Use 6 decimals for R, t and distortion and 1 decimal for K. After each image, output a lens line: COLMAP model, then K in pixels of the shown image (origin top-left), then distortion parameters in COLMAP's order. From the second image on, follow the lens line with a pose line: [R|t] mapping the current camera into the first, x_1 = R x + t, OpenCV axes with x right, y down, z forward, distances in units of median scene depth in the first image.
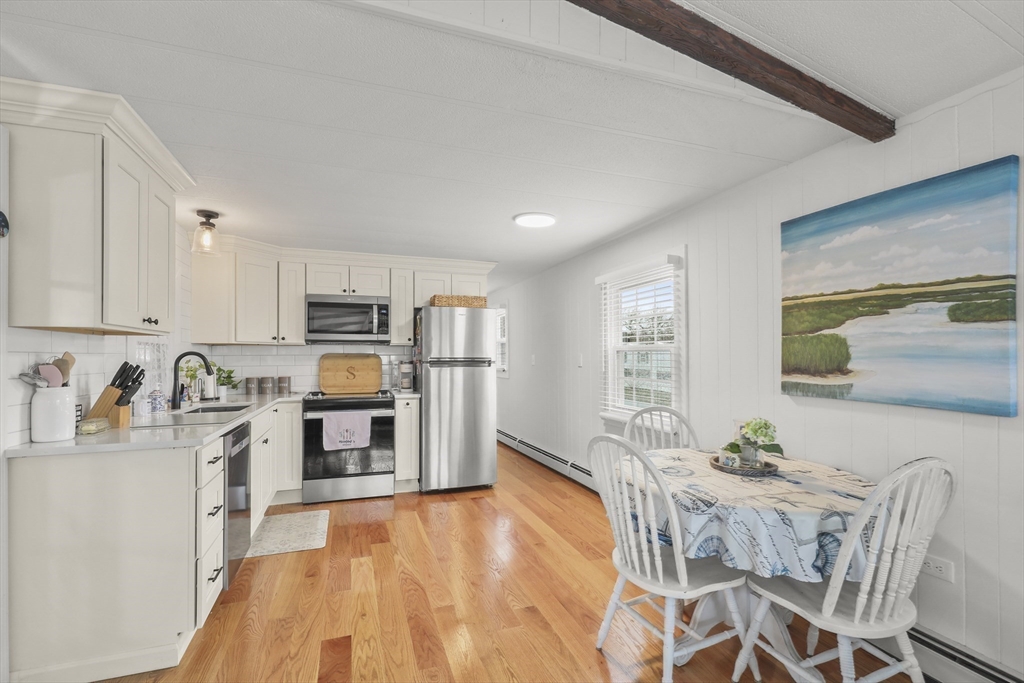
lens RADIAL K [[470.6, 0, 513.9], [0, 470.6, 352.9], [0, 0, 1]] dist [-0.000981, -0.000151]
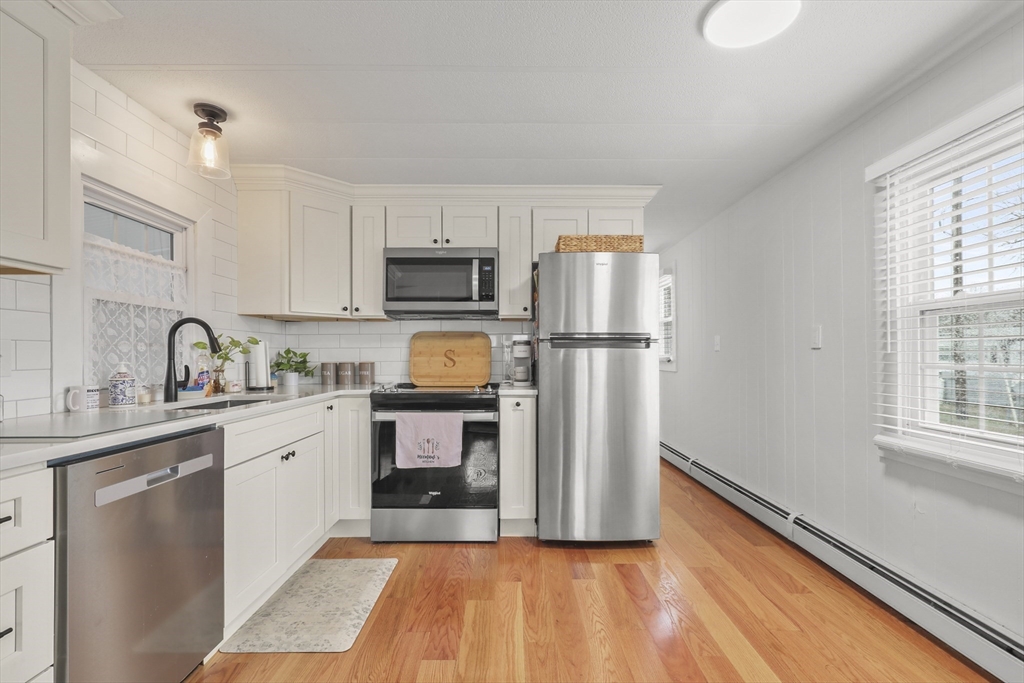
lens RADIAL K [[470.6, 0, 513.9], [0, 470.6, 352.9], [0, 0, 1]] dist [-0.000981, -0.000151]
pose [[0.945074, 0.000870, -0.326855, -0.016410], [0.001009, 0.999984, 0.005580, 0.032221], [0.326854, -0.005603, 0.945058, 0.368013]]
